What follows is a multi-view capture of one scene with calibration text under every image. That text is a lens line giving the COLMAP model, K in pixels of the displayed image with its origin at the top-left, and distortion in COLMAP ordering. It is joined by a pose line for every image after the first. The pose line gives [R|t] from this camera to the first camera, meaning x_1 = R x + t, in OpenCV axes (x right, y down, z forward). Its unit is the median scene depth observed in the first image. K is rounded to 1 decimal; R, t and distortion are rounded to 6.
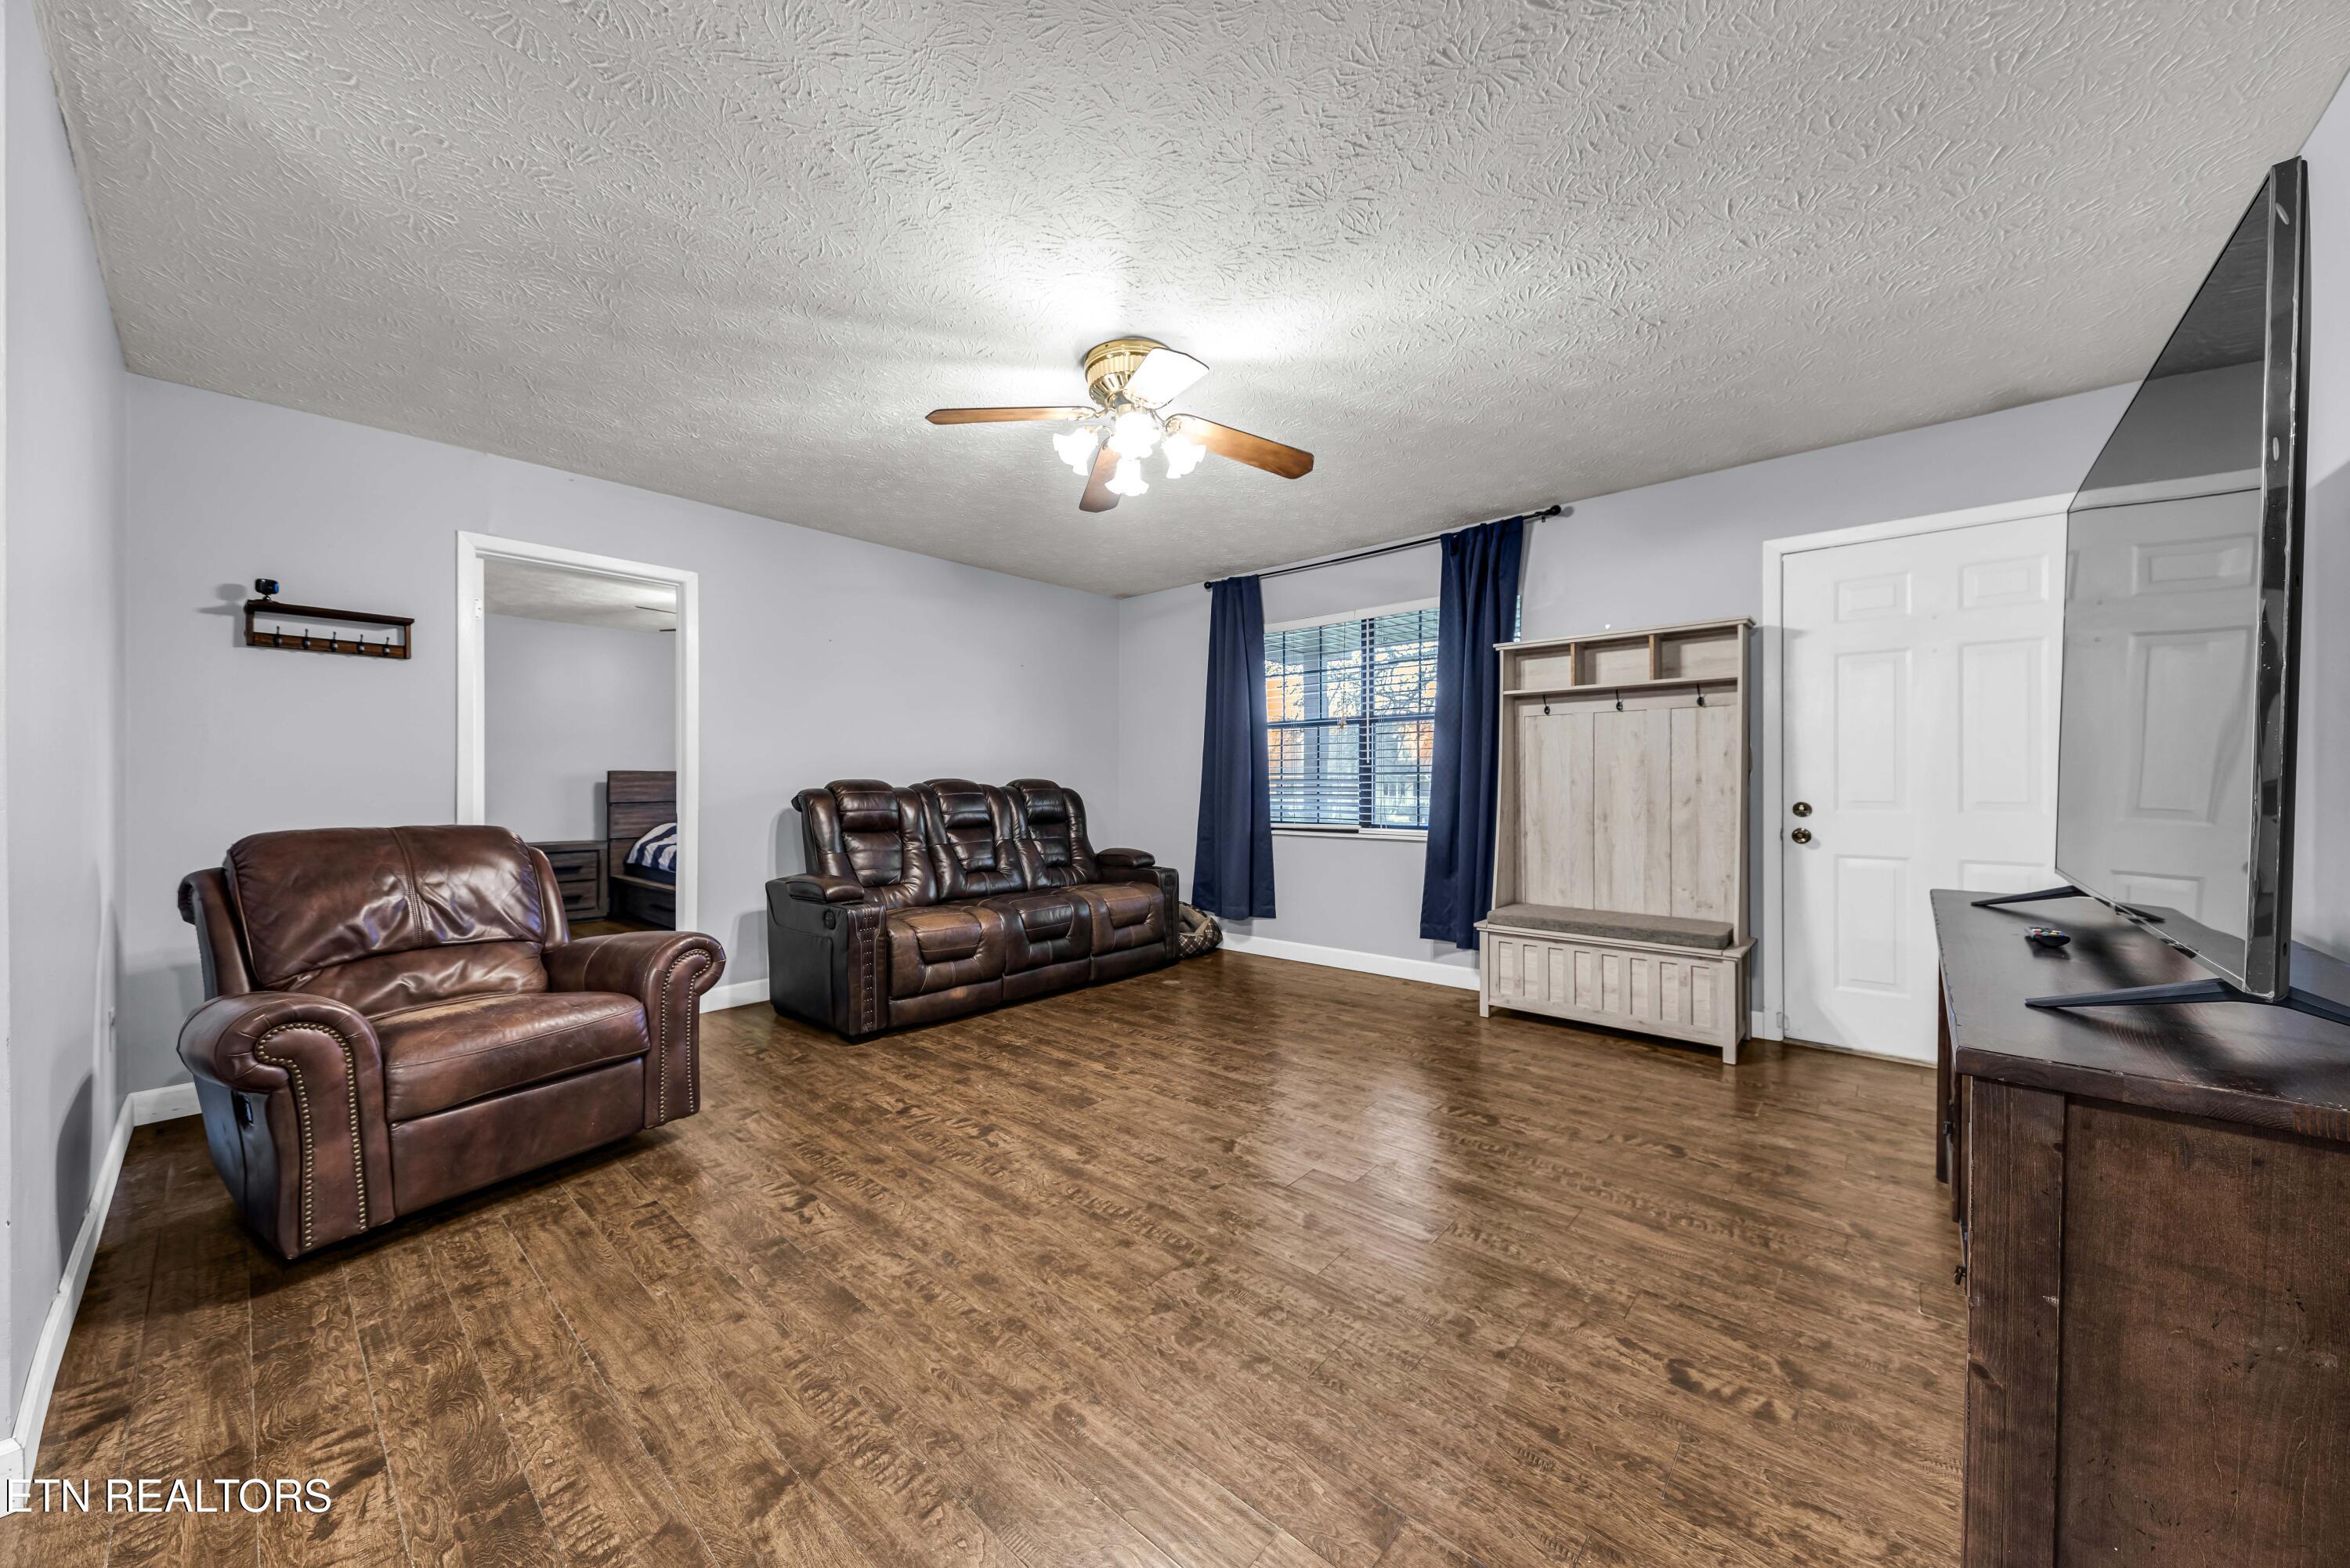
lens RADIAL K [[832.3, 0, 1170.1], [0, 832.3, 790.7], [0, 0, 1]] dist [0.002045, -0.000191]
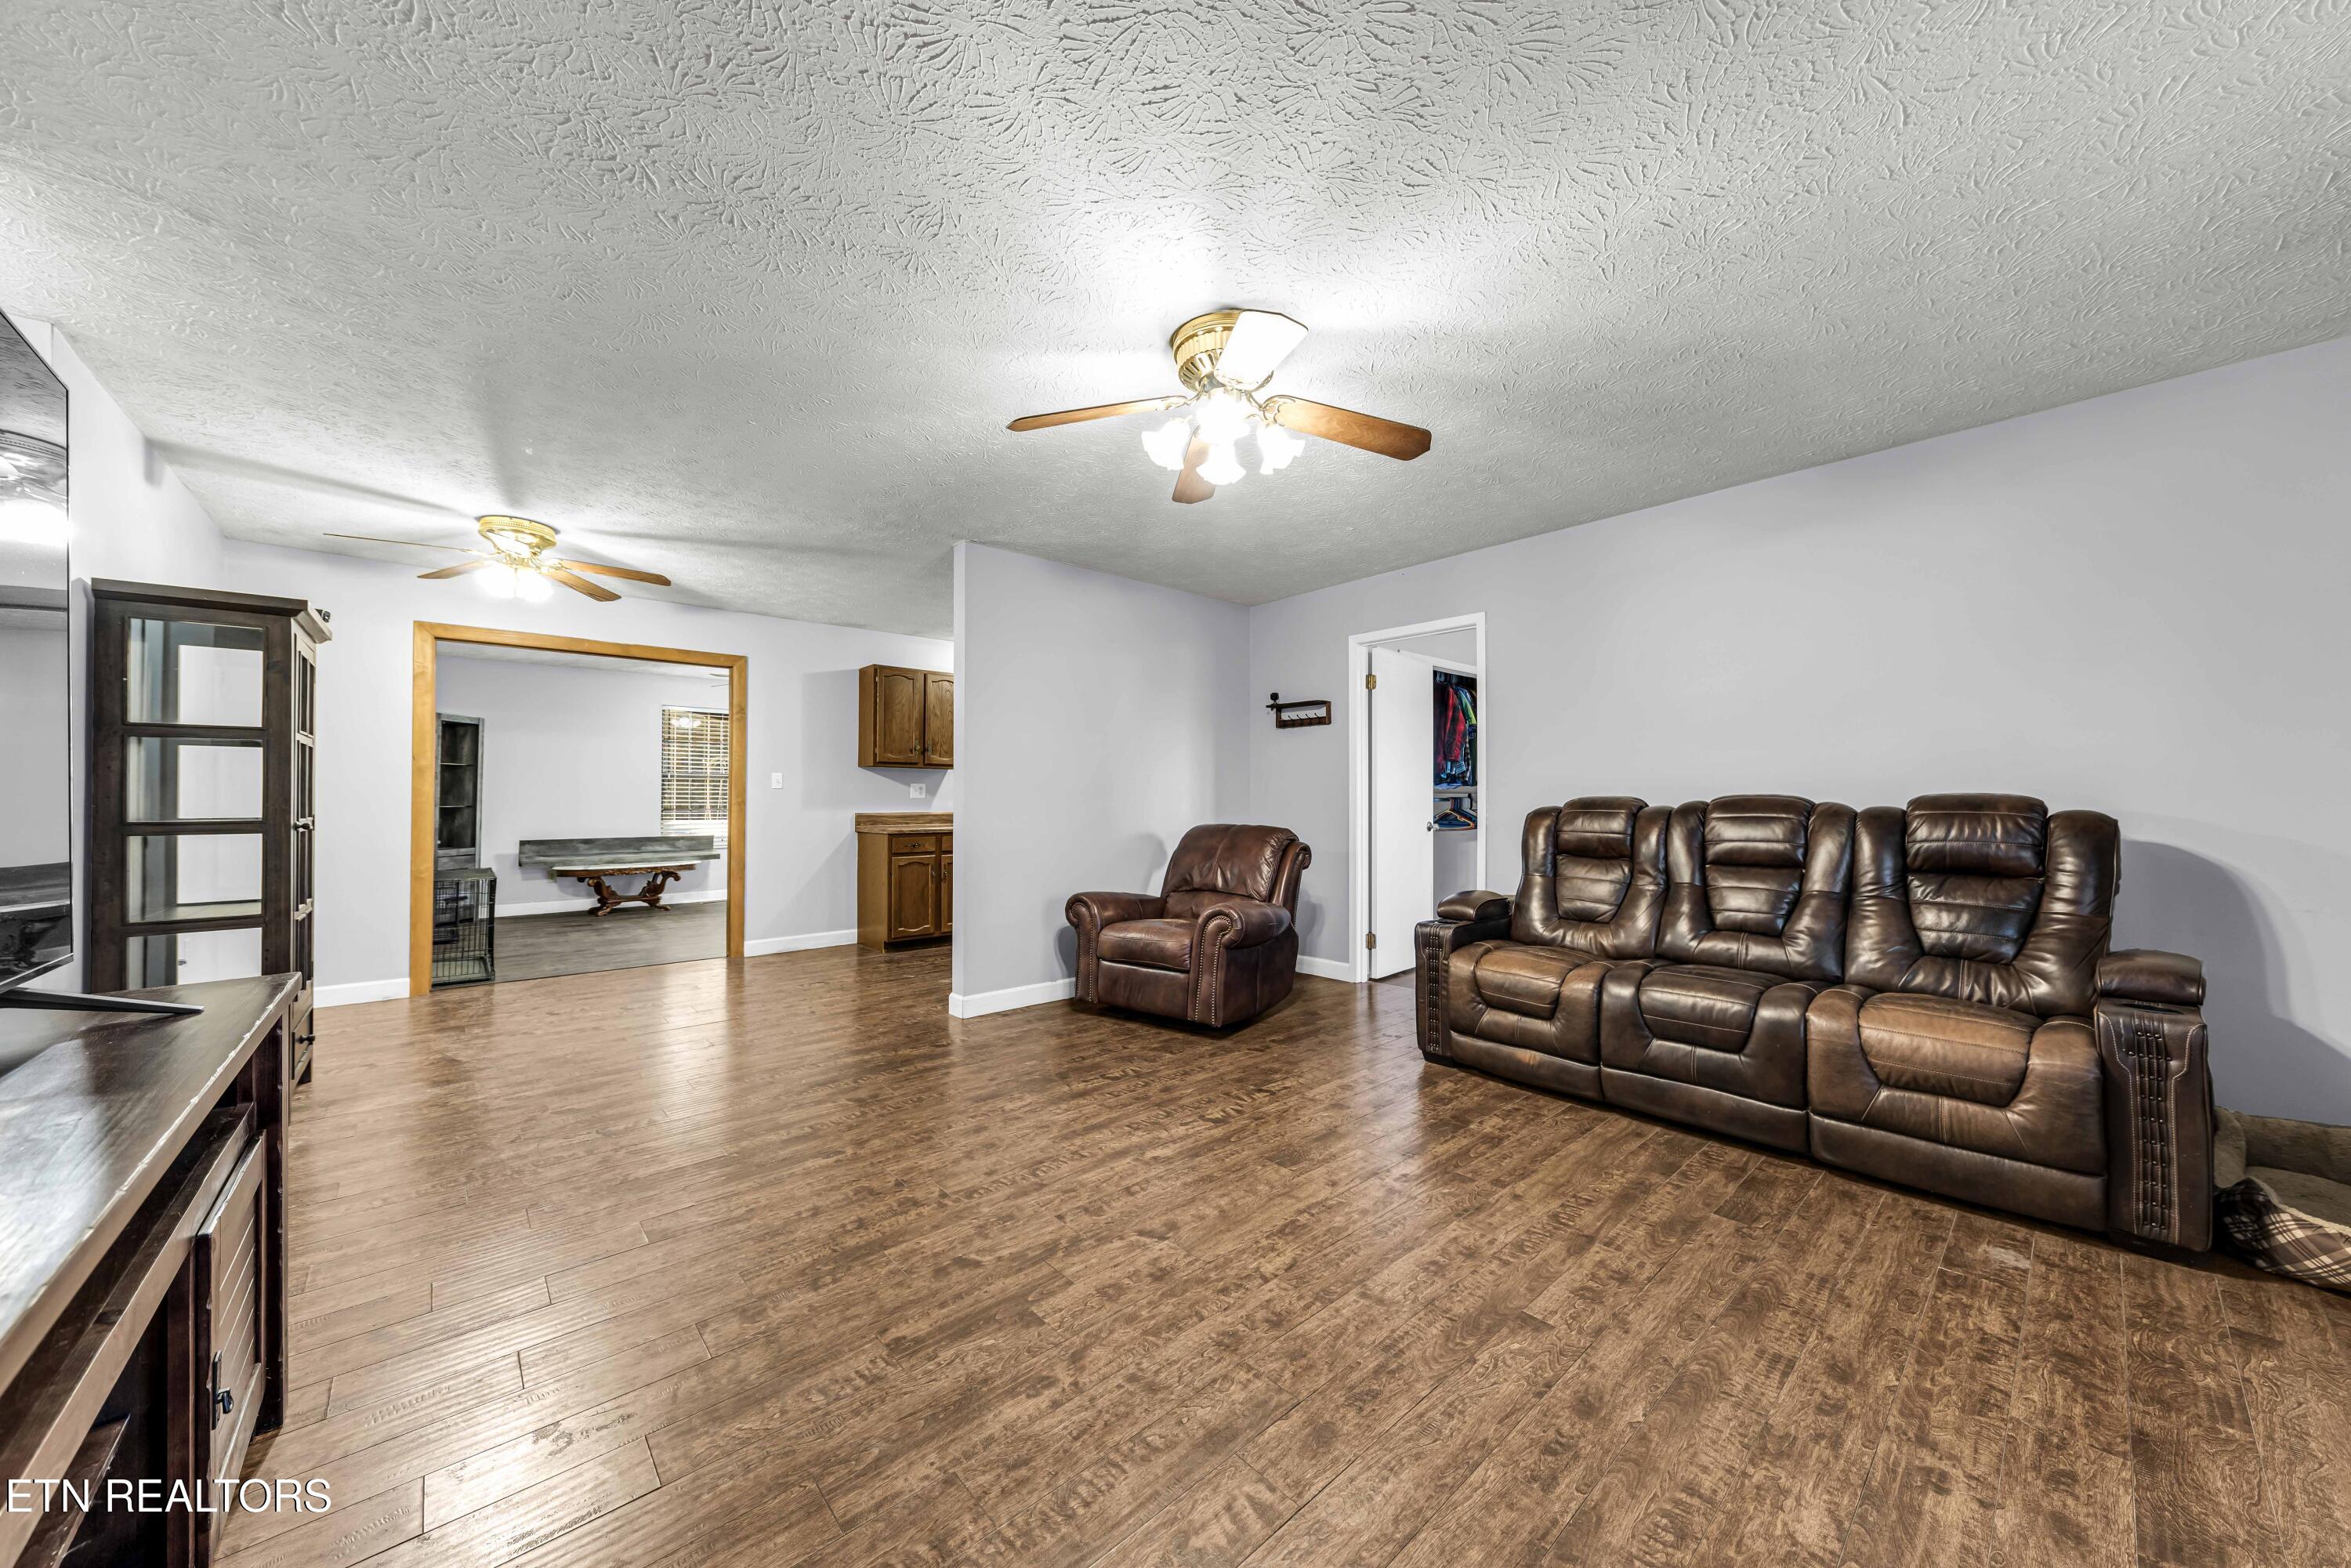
lens RADIAL K [[832.7, 0, 1173.2], [0, 832.7, 787.3], [0, 0, 1]] dist [0.002045, -0.000191]
pose [[-0.128853, -0.011629, -0.991595, 0.810087], [-0.009914, 0.999896, -0.010438, -0.015661], [0.991614, 0.008486, -0.128955, 1.002058]]
